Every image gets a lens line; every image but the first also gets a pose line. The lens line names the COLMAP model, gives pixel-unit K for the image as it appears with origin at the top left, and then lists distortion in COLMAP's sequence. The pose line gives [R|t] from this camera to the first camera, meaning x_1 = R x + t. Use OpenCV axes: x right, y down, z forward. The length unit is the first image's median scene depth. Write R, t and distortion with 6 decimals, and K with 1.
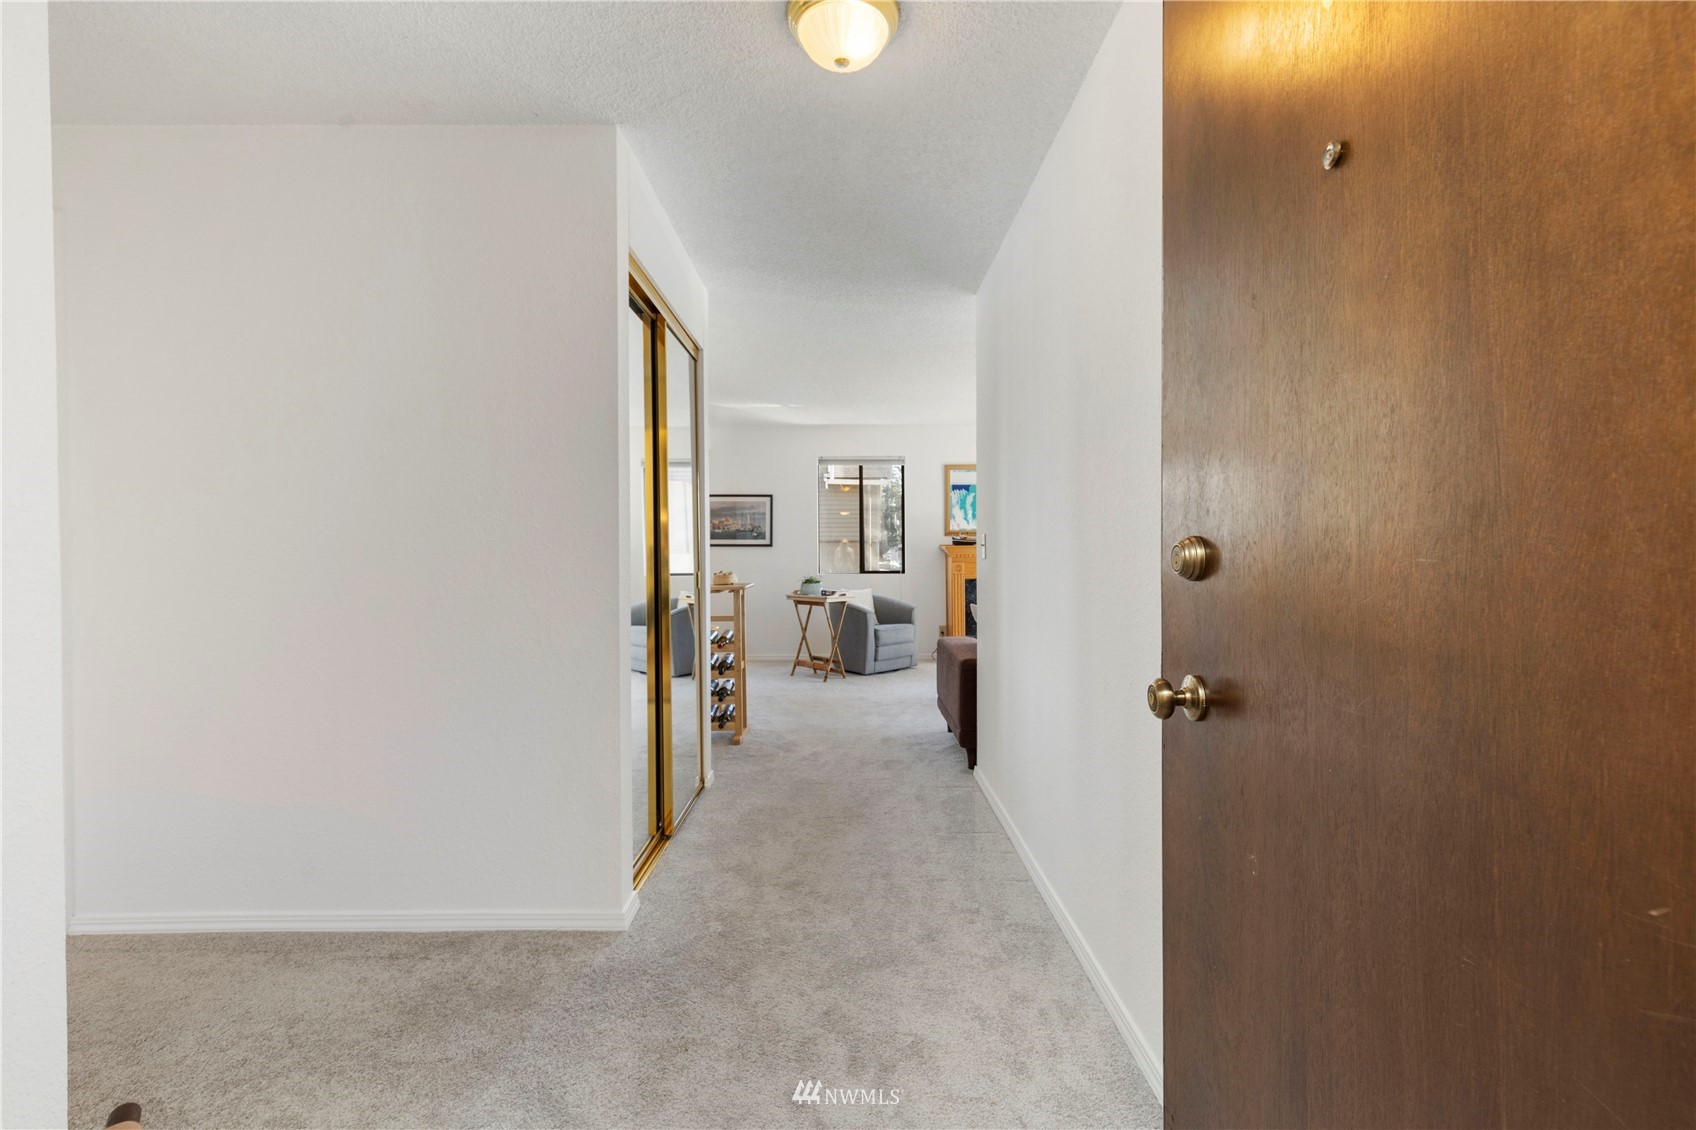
lens RADIAL K [[774.3, 0, 851.0], [0, 774.3, 563.3], [0, 0, 1]] dist [0.021040, -0.000208]
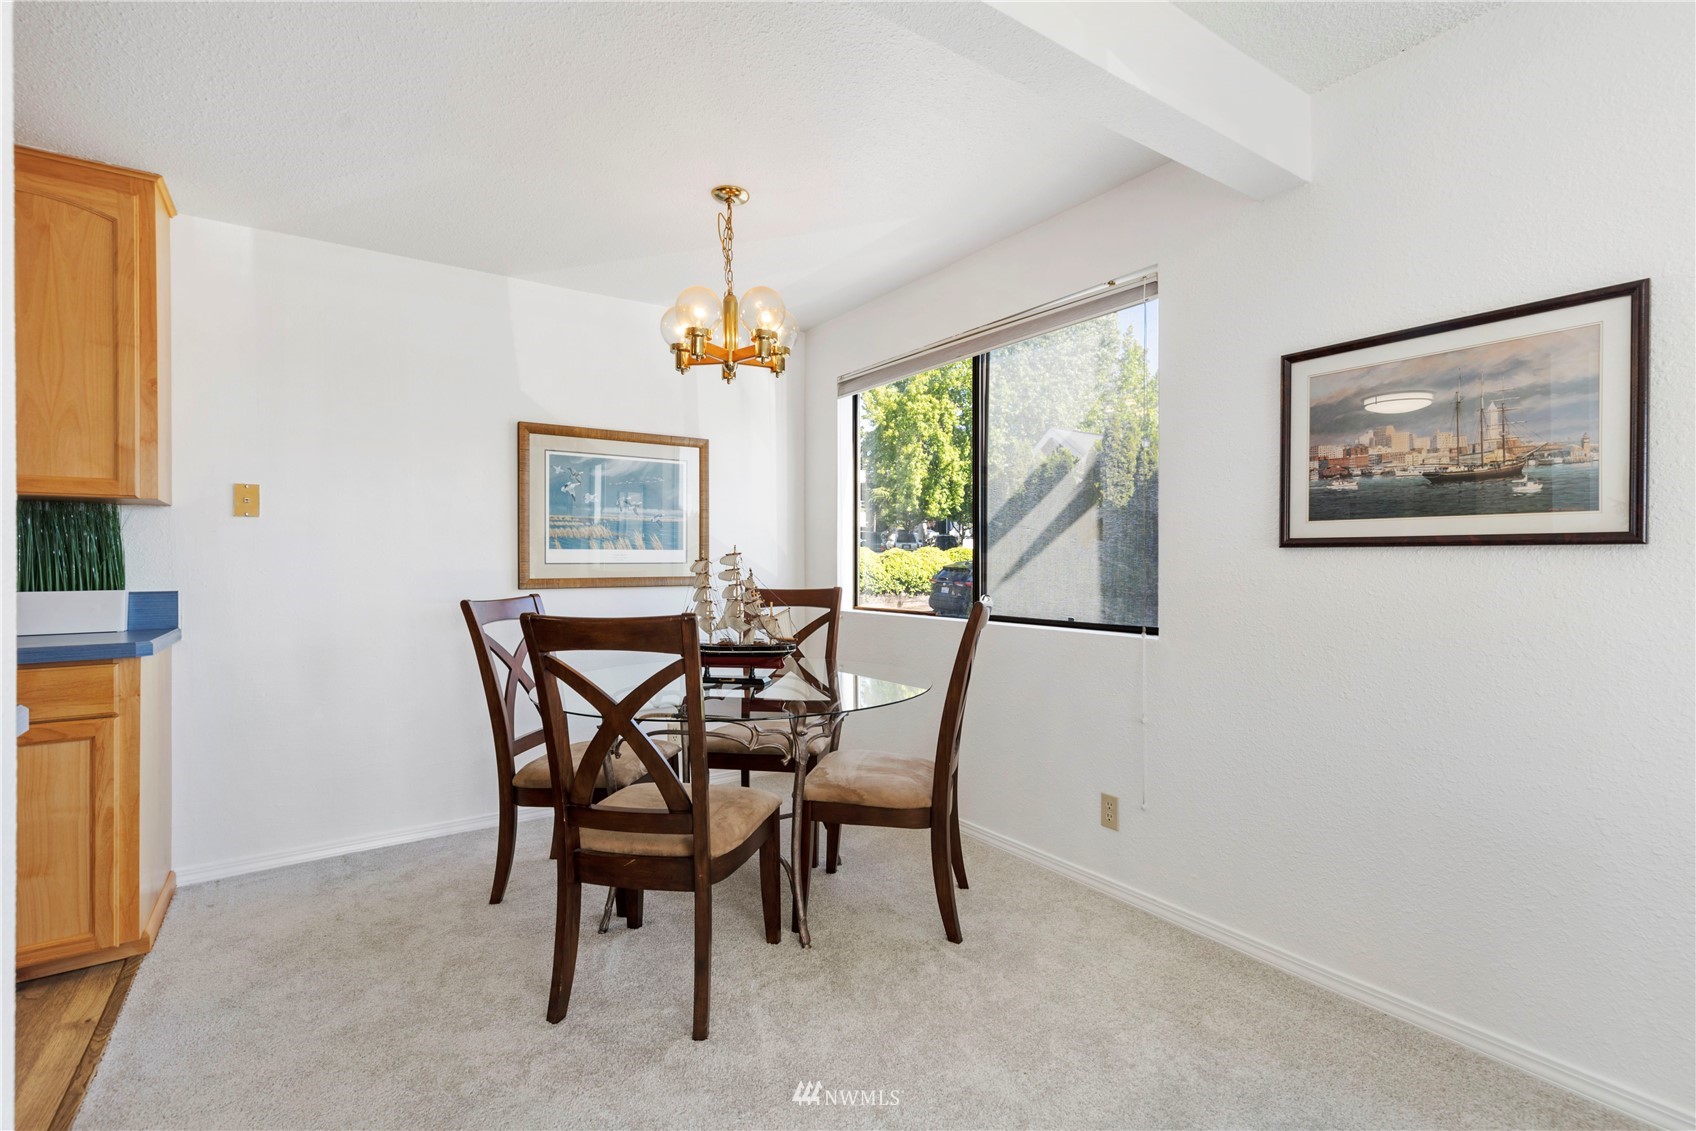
lens RADIAL K [[774.3, 0, 848.9], [0, 774.3, 563.7], [0, 0, 1]] dist [0.021040, -0.000208]
pose [[0.562166, 0.008360, -0.826982, -0.085979], [-0.012636, 0.999919, 0.001519, -0.025348], [0.826928, 0.009596, 0.562227, 1.282390]]
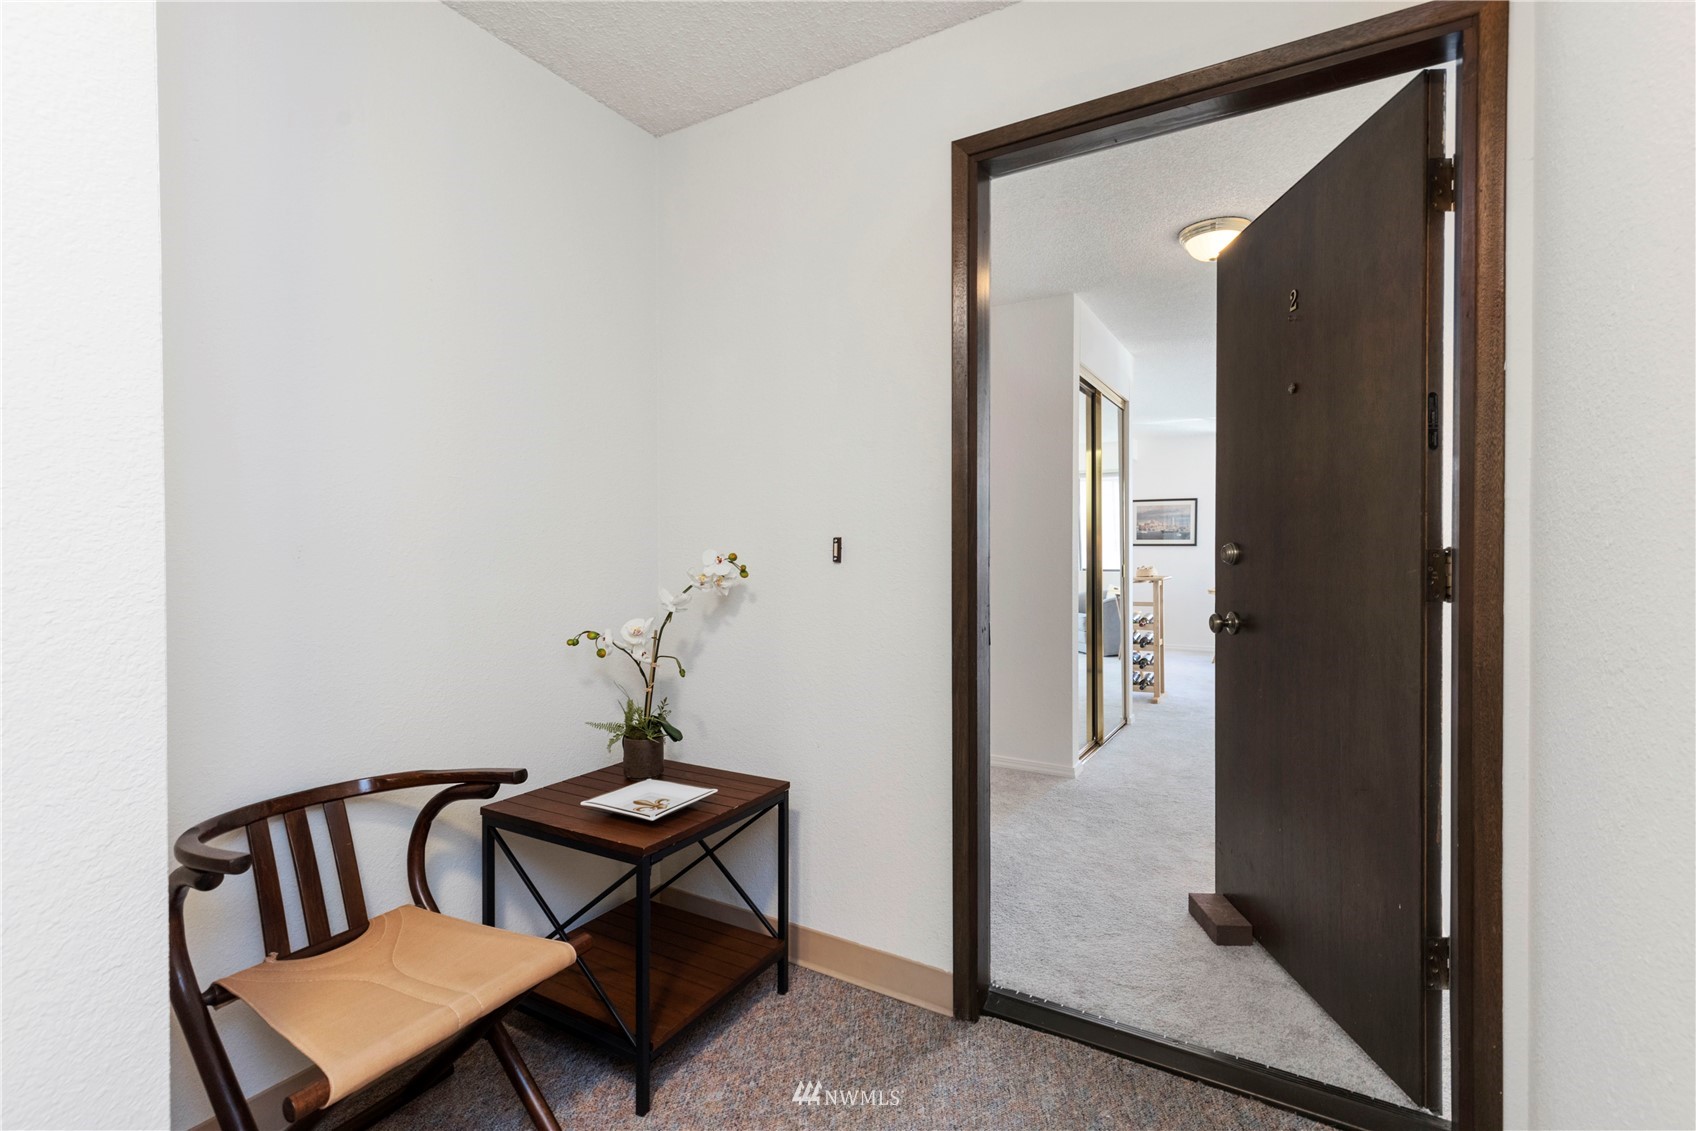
lens RADIAL K [[774.3, 0, 849.5], [0, 774.3, 562.3], [0, 0, 1]] dist [0.021040, -0.000208]
pose [[0.859120, 0.009053, -0.511693, 0.066892], [-0.009544, 0.999953, 0.001667, 0.006847], [0.511684, 0.003452, 0.859167, -0.319177]]
